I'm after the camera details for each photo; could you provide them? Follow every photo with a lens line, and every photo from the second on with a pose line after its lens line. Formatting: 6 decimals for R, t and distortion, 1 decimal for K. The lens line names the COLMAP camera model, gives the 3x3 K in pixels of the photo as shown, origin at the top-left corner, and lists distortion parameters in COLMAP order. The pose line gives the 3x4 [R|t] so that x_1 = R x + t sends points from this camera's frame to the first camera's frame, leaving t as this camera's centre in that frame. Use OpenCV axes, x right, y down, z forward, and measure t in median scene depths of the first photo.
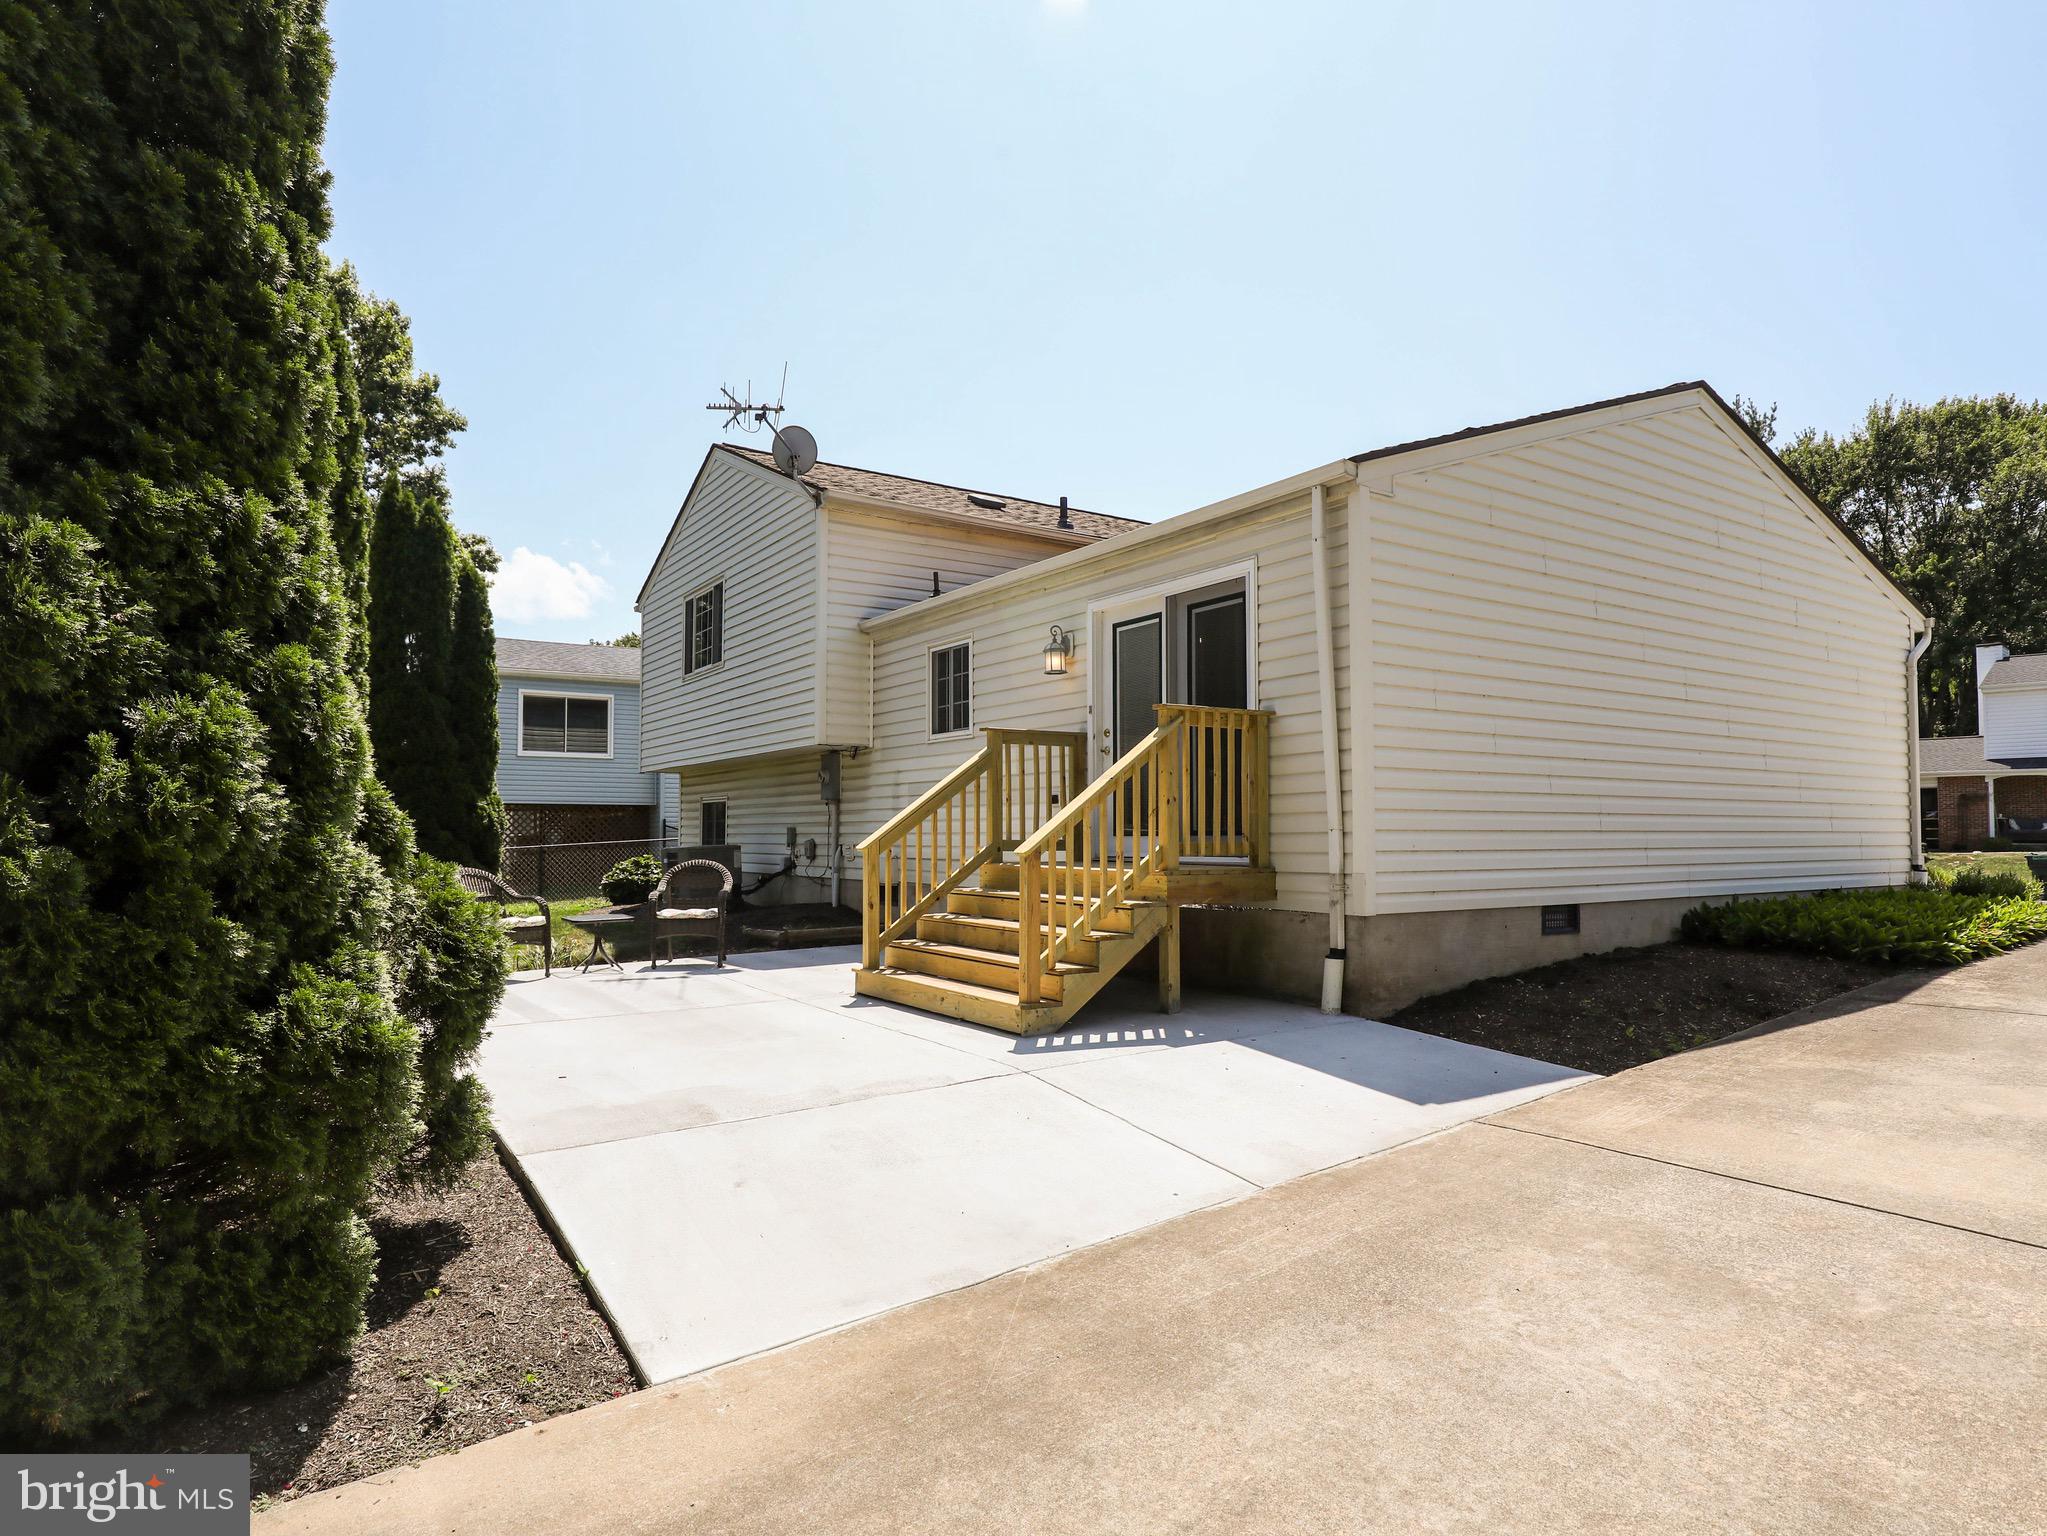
lens RADIAL K [[1191.4, 0, 1023.5], [0, 1191.4, 768.0], [0, 0, 1]] dist [-0.030083, -0.000089]
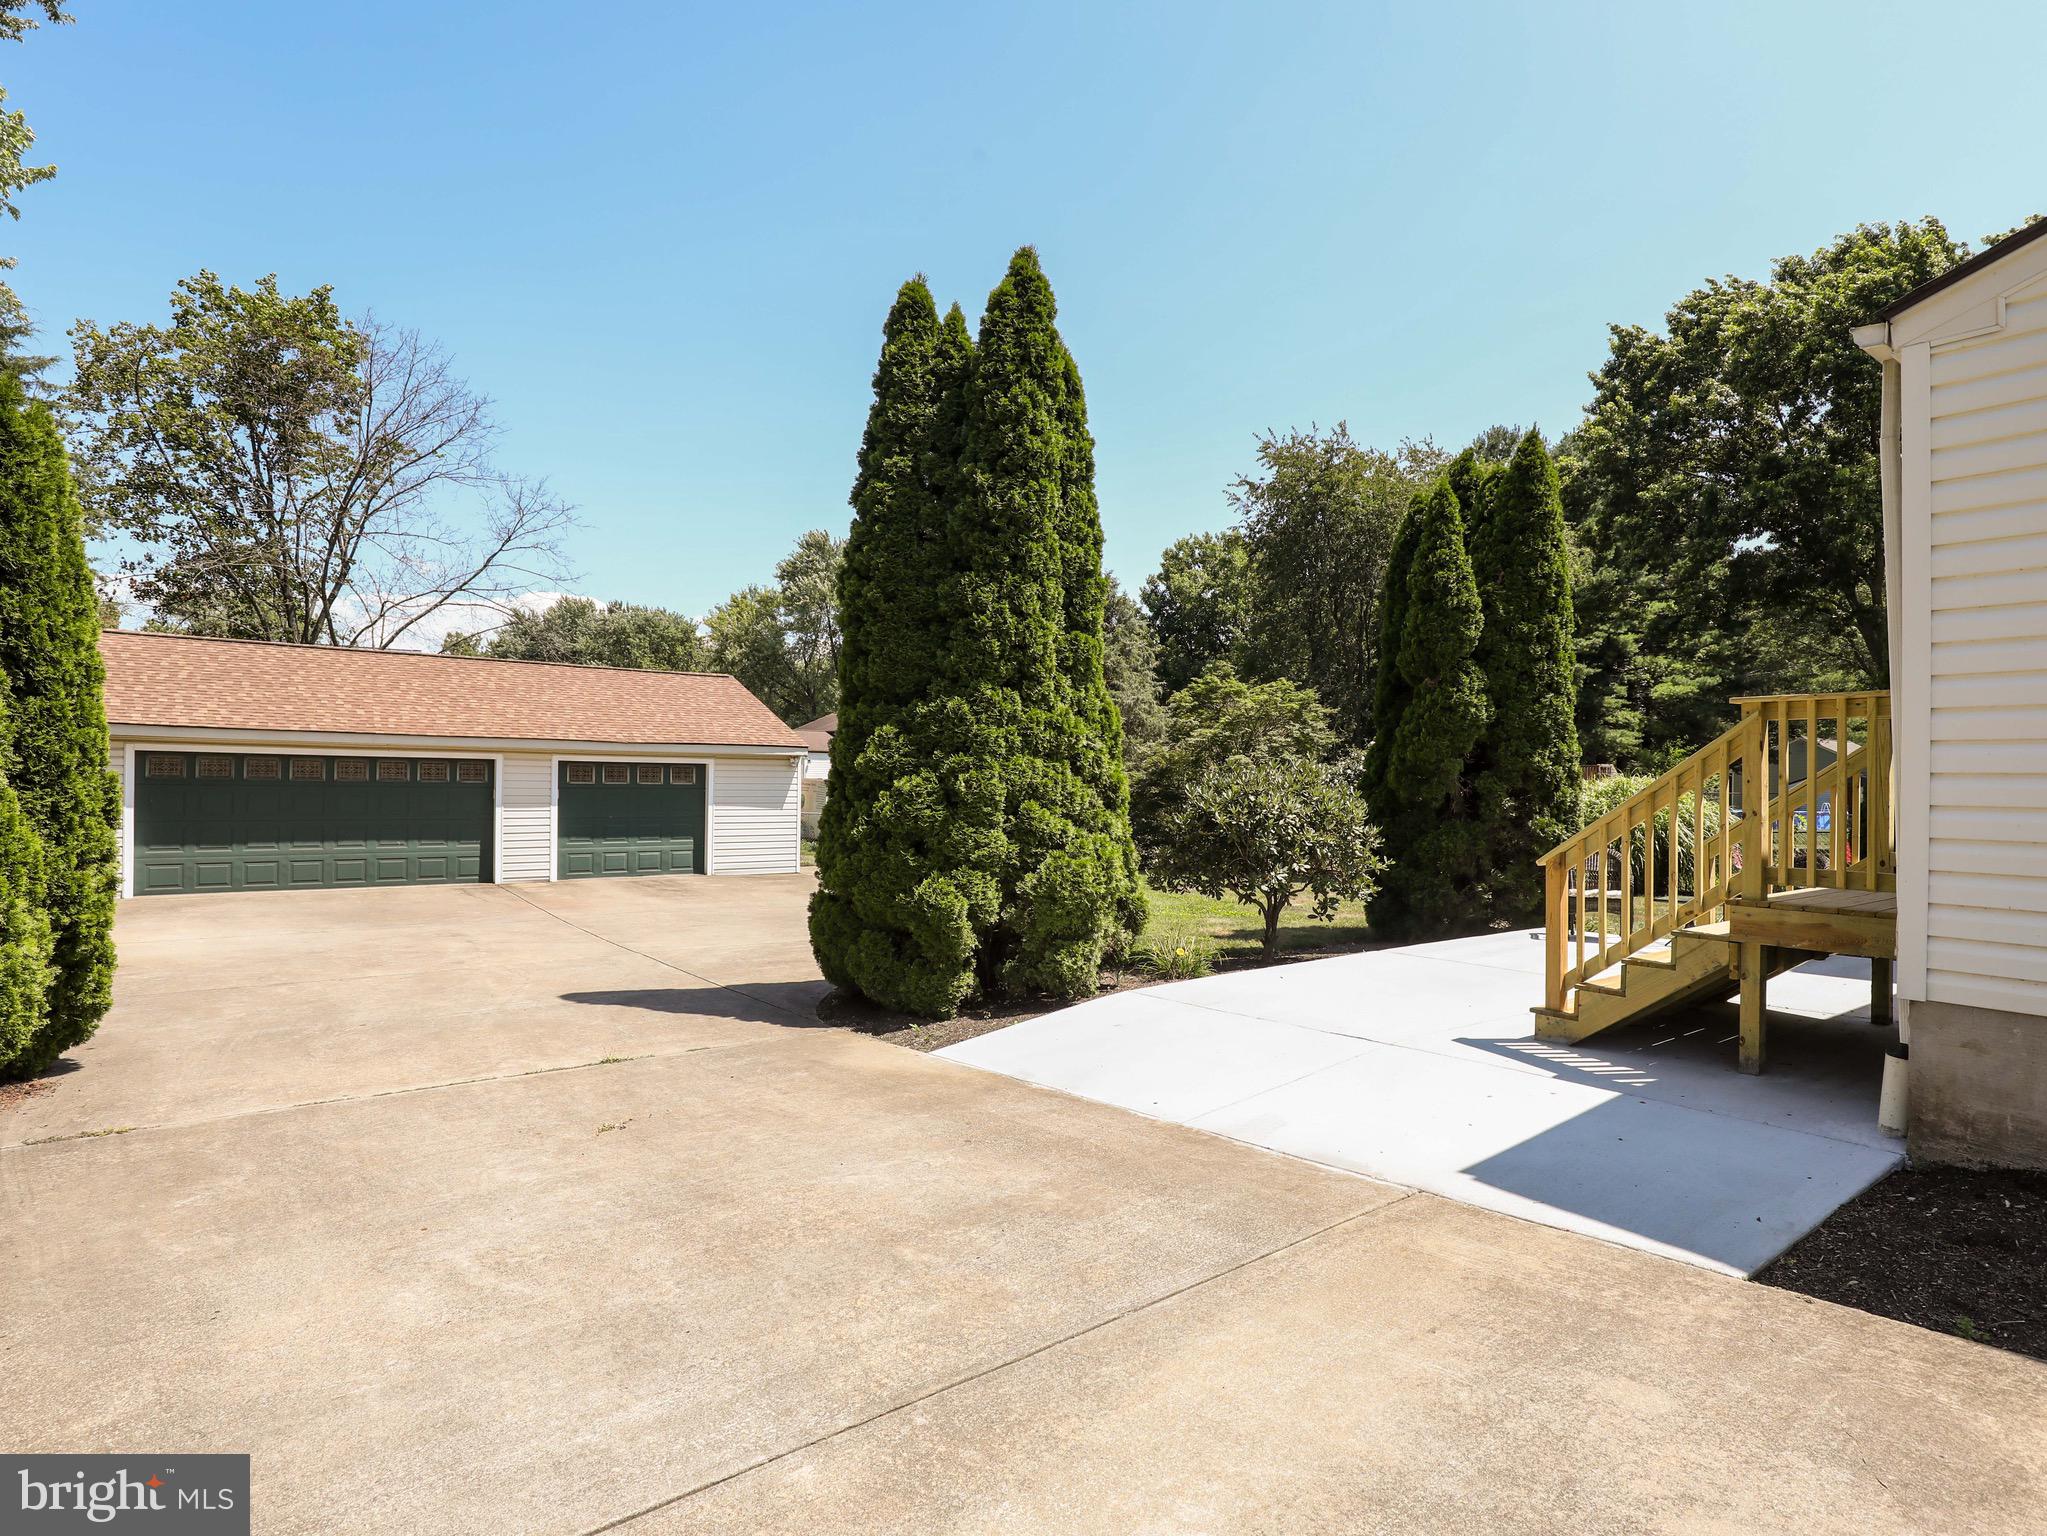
lens RADIAL K [[1054.4, 0, 1023.5], [0, 1054.4, 768.0], [0, 0, 1]] dist [-0.045877, 0.016465]
pose [[0.066316, -0.005285, -0.997785, 1.607916], [0.040211, 0.999188, -0.002620, -0.047335], [0.996988, -0.039948, 0.066474, 0.919146]]
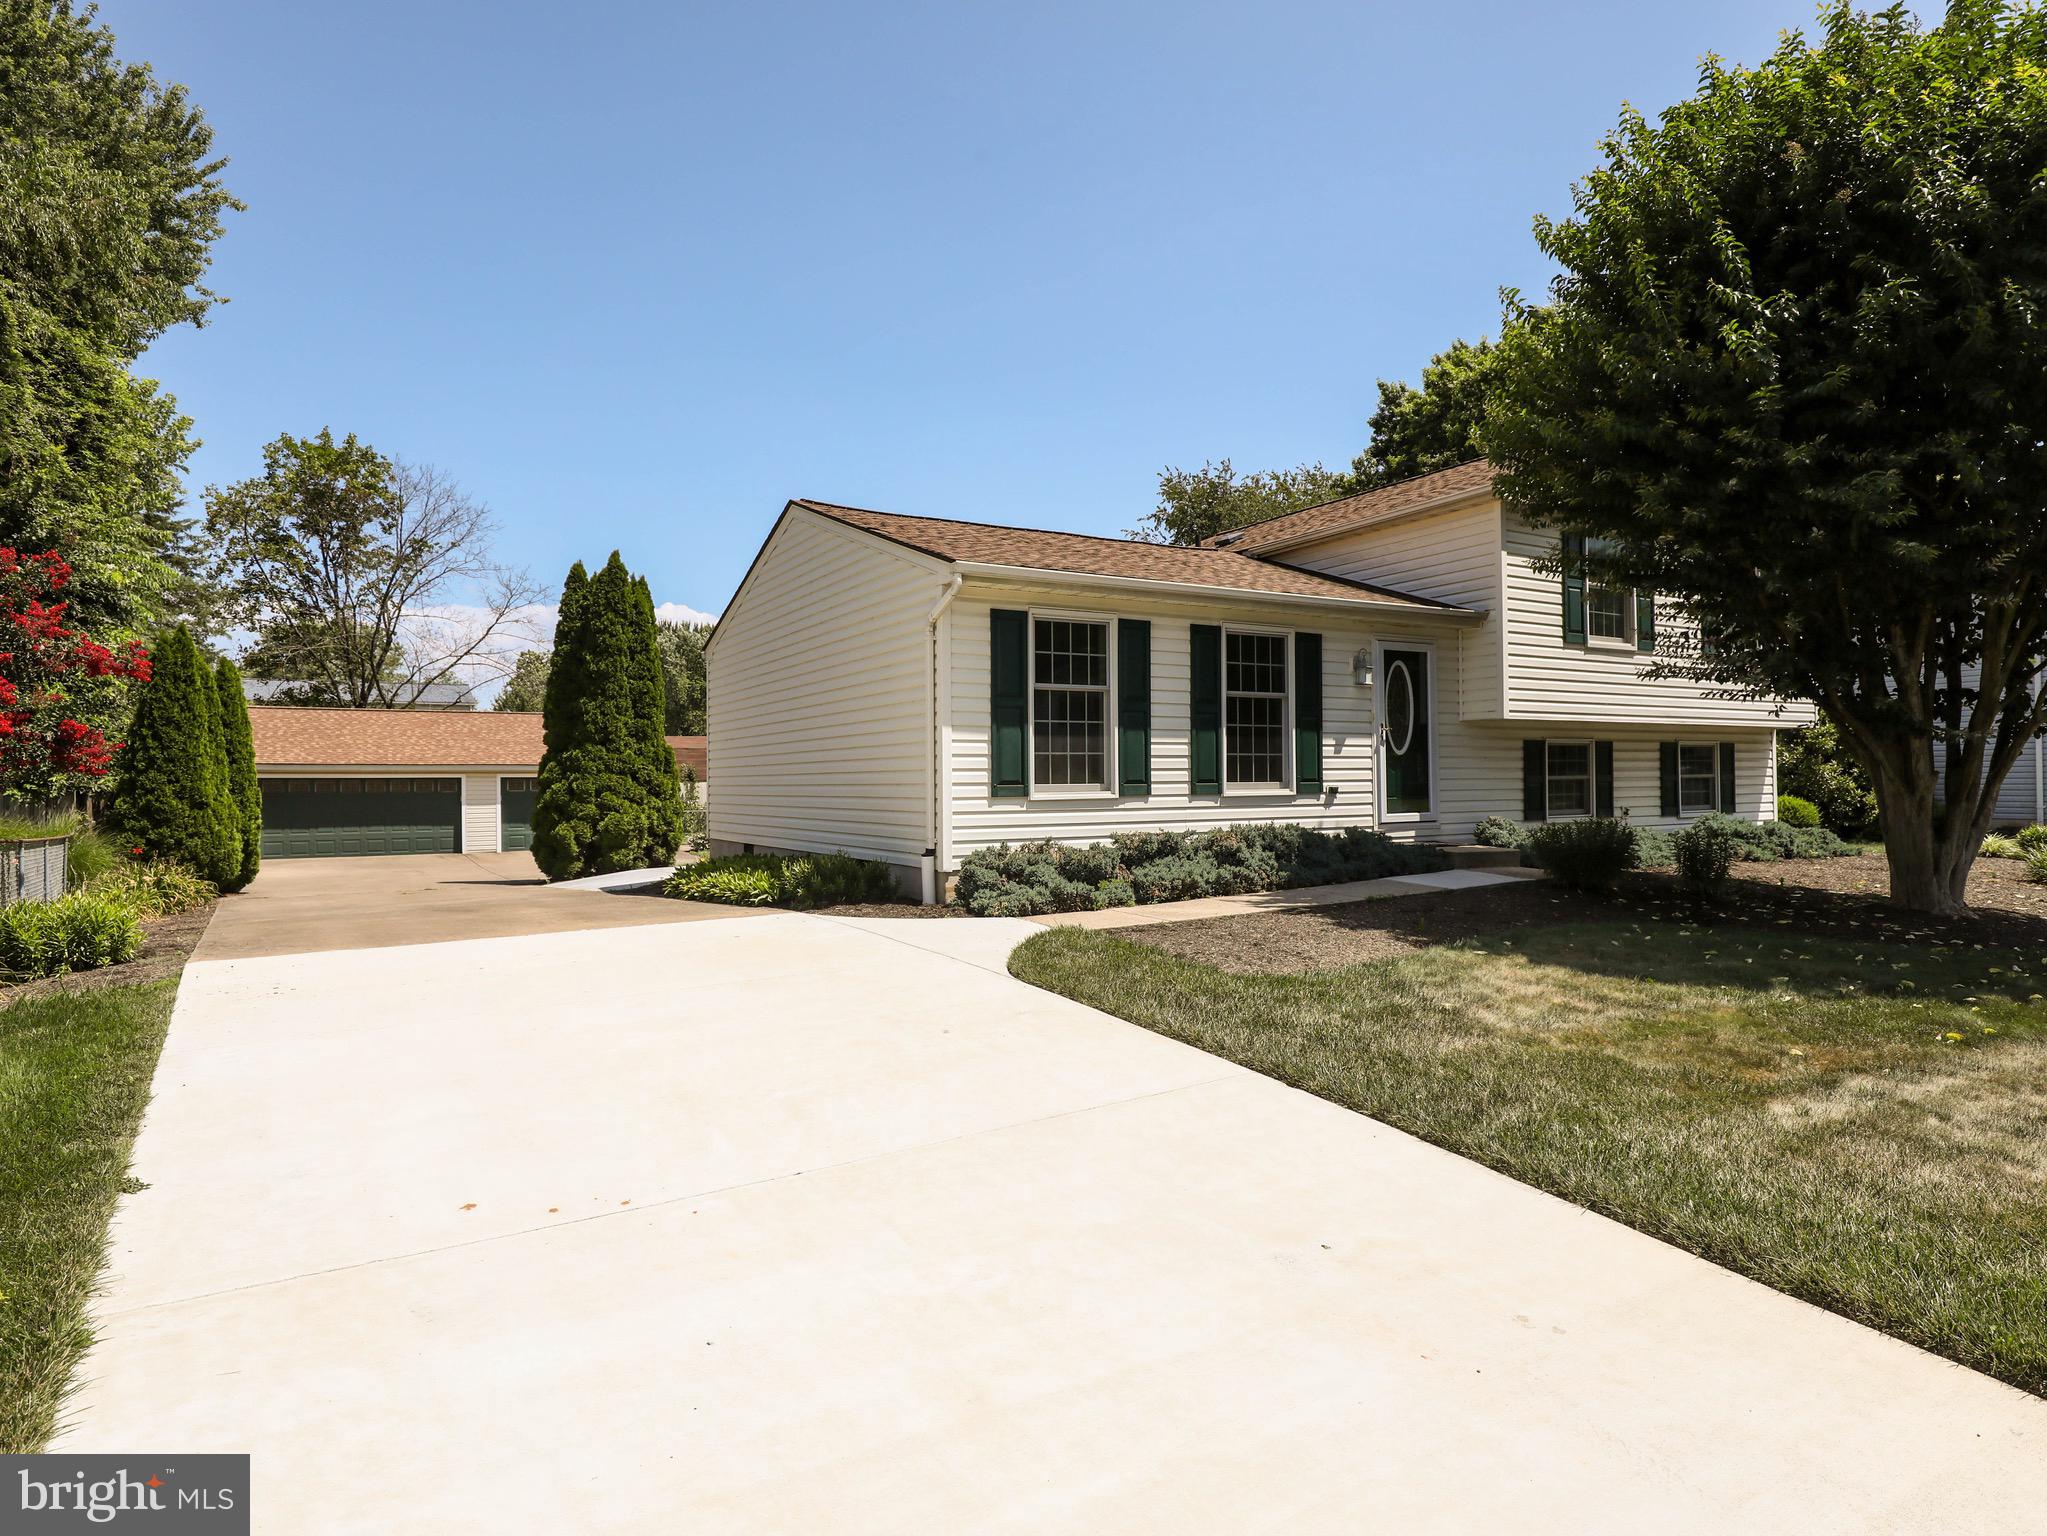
lens RADIAL K [[1208.3, 0, 1023.5], [0, 1208.3, 768.0], [0, 0, 1]] dist [-0.003337, -0.001149]
pose [[-0.067002, -0.006253, -0.997733, 4.562524], [0.063593, 0.997920, -0.010525, 0.062474], [0.995724, -0.064154, -0.066465, 3.018874]]
